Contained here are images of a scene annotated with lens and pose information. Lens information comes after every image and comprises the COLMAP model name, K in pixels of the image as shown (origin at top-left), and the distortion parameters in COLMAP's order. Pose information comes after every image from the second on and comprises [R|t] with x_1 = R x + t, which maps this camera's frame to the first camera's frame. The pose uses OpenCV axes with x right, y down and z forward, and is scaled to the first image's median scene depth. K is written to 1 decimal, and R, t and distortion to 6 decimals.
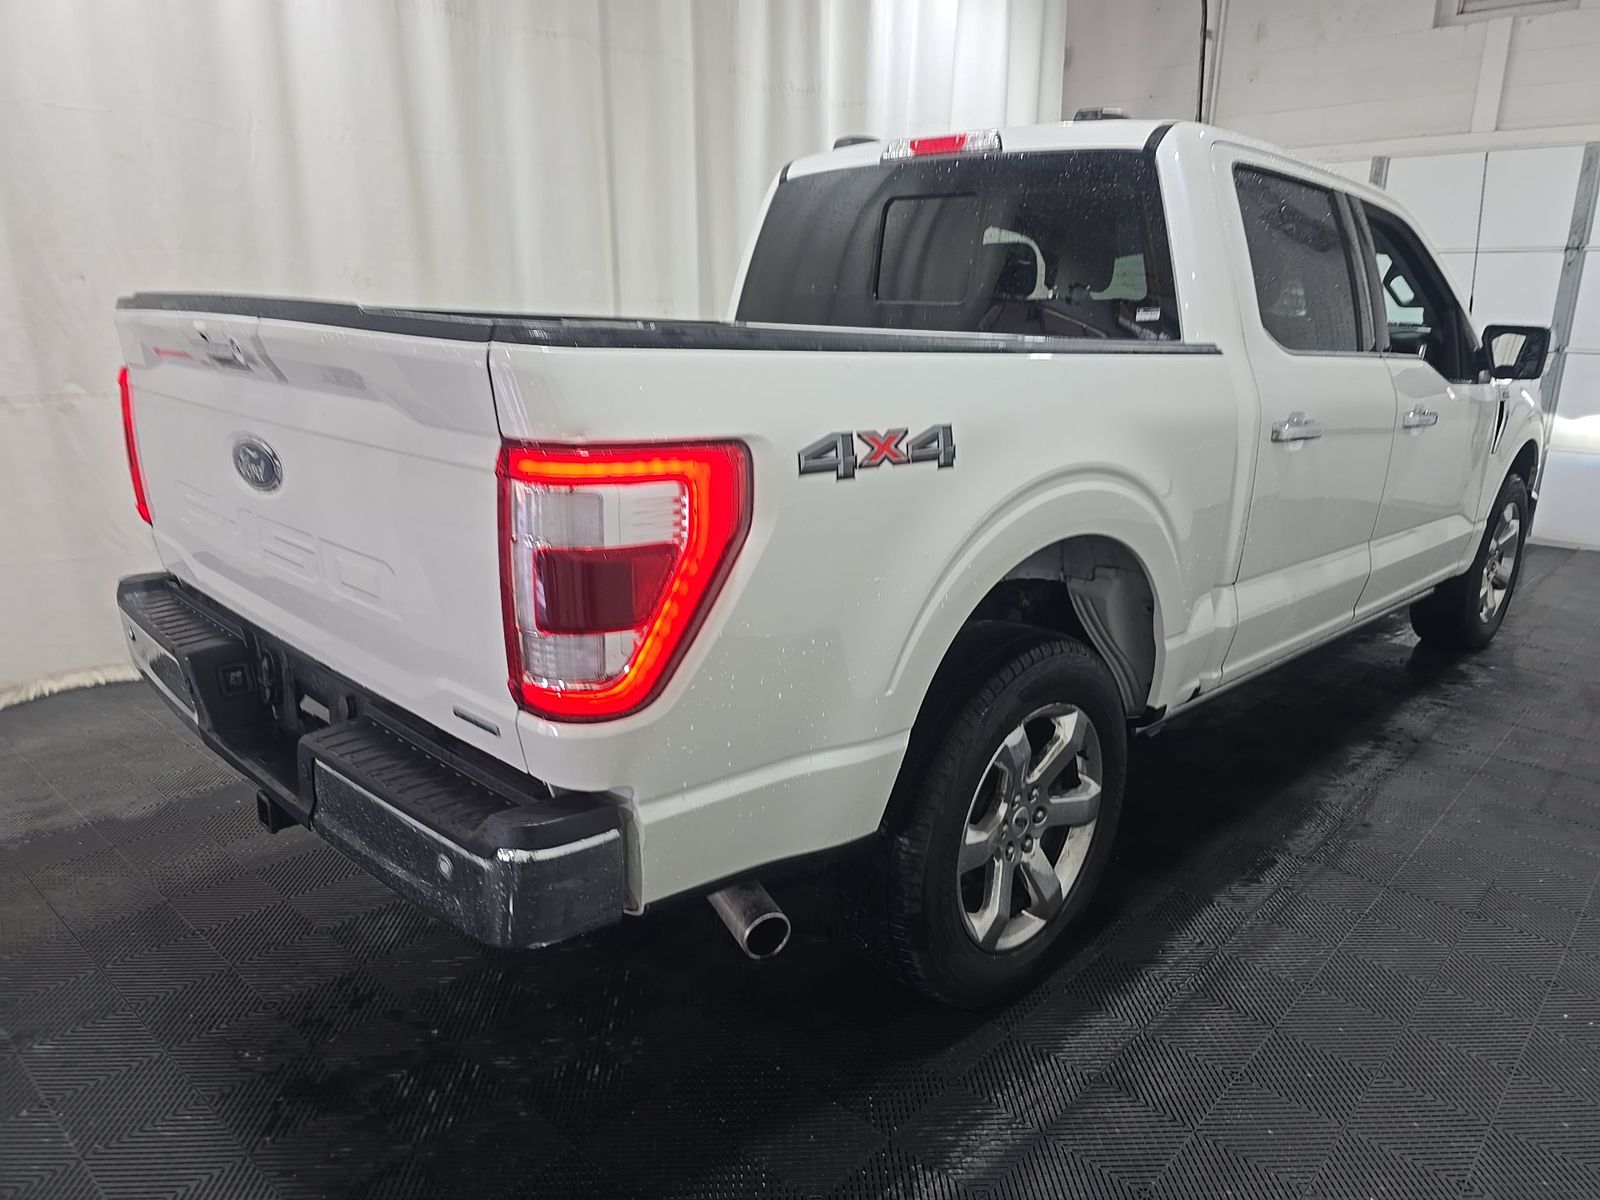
lens RADIAL K [[1099.6, 0, 818.5], [0, 1099.6, 602.8], [0, 0, 1]] dist [0.085710, -0.088457]
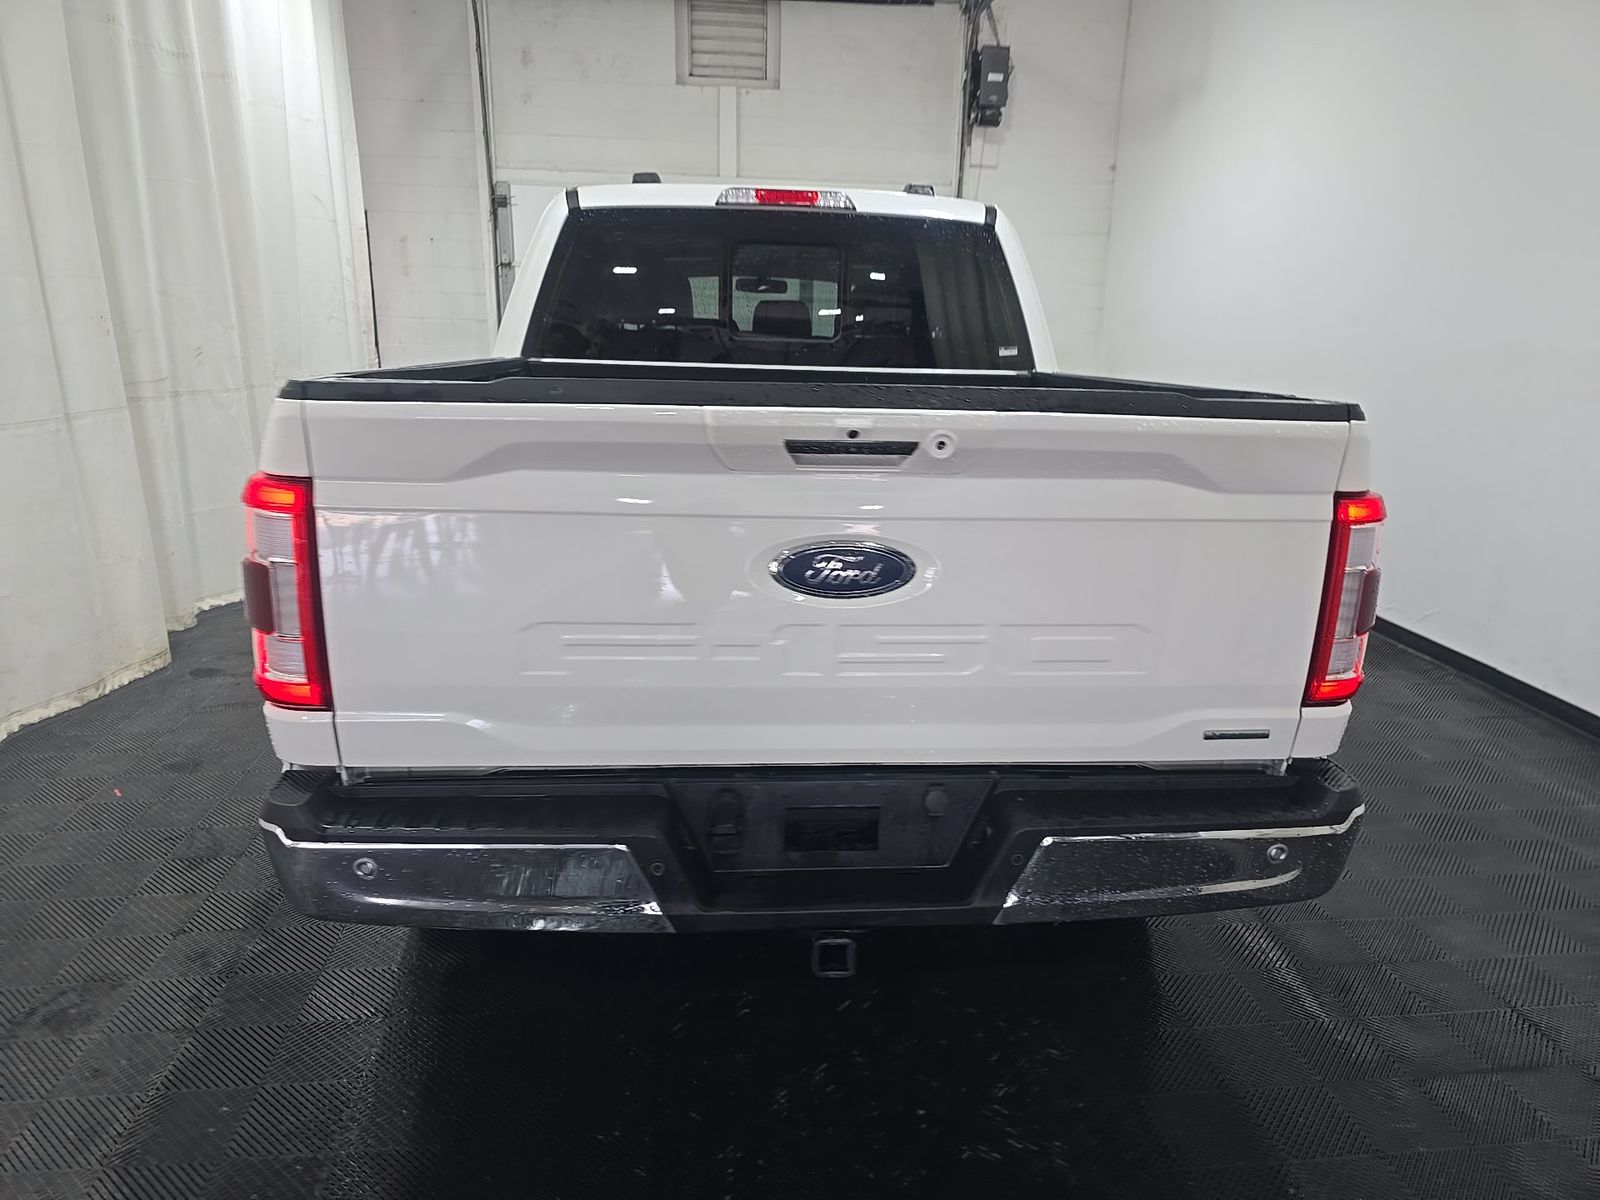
lens RADIAL K [[1079.2, 0, 817.4], [0, 1079.2, 602.5], [0, 0, 1]] dist [0.069898, -0.001993]
pose [[0.646466, -0.201158, 0.735947, -0.652246], [0.187200, 0.976950, 0.102593, -0.107865], [-0.739620, 0.071446, 0.669221, 0.246455]]
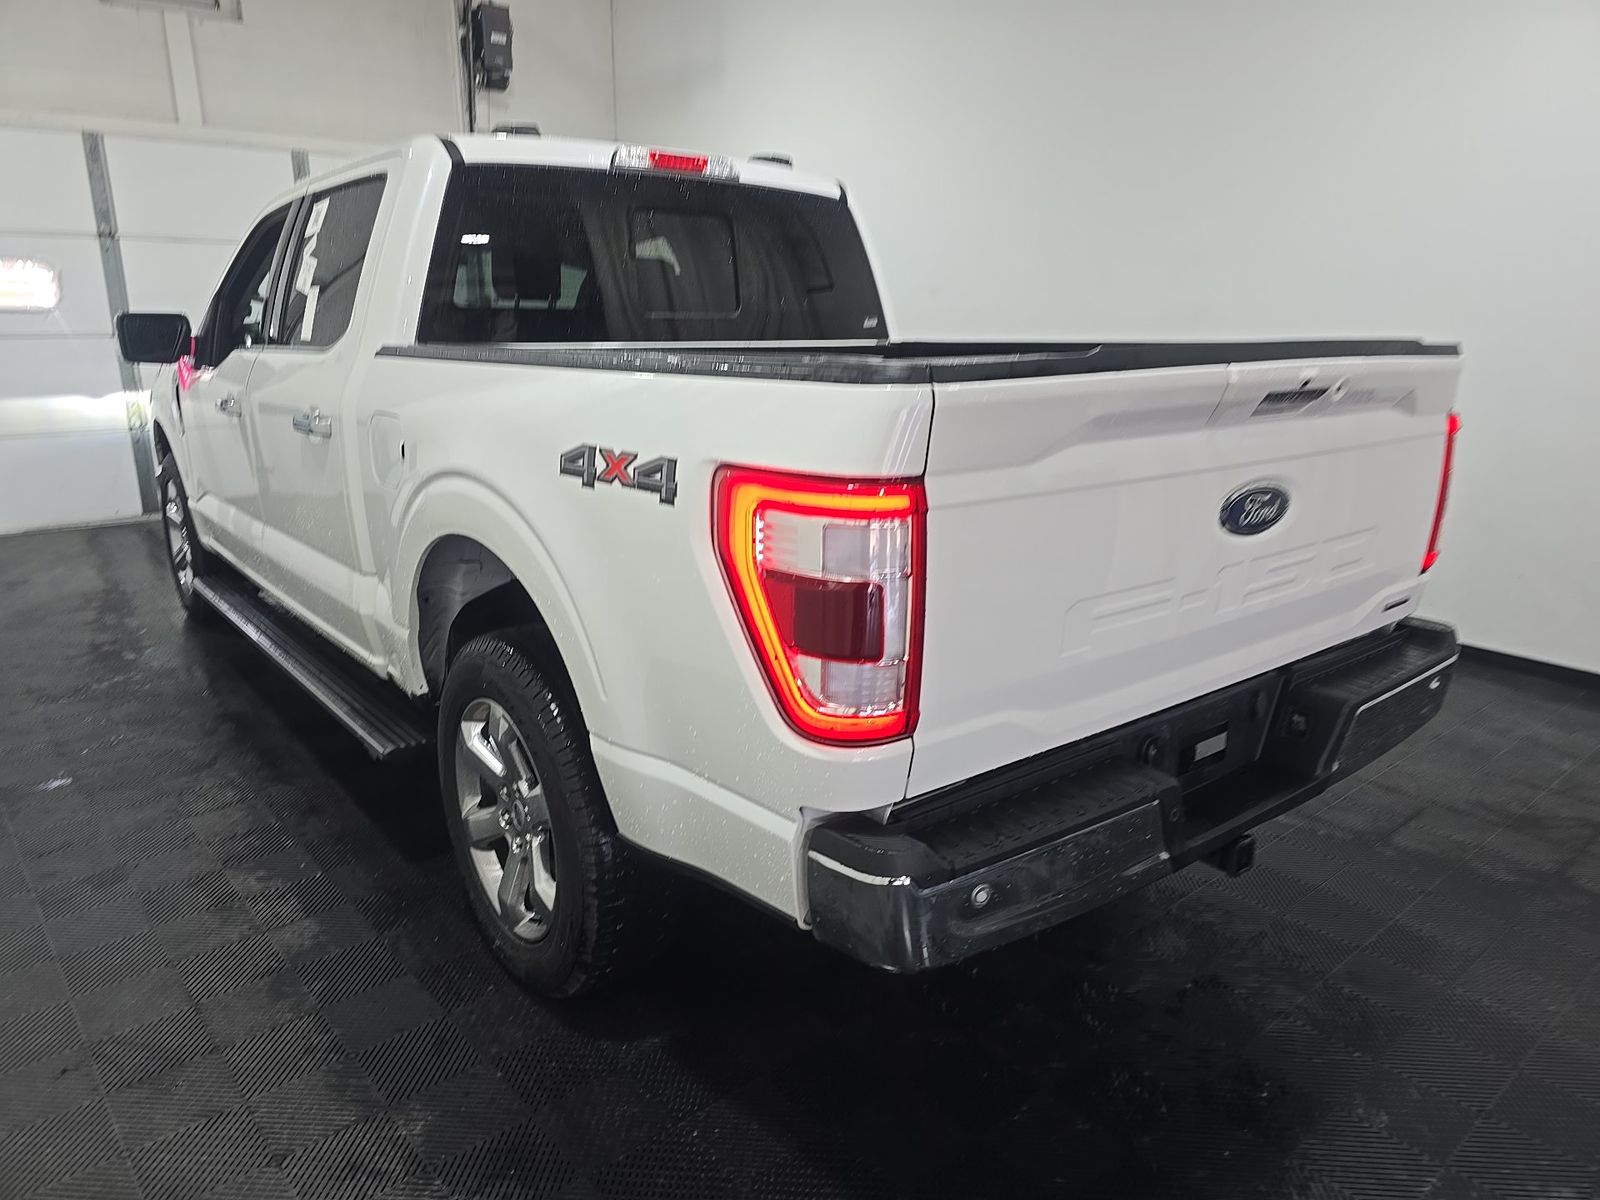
lens RADIAL K [[1099.6, 0, 818.5], [0, 1099.6, 602.8], [0, 0, 1]] dist [0.085710, -0.088457]
pose [[0.101673, -0.279650, 0.954703, -0.851243], [0.253032, 0.935385, 0.247044, -0.219028], [-0.962100, 0.216453, 0.165864, 0.689333]]
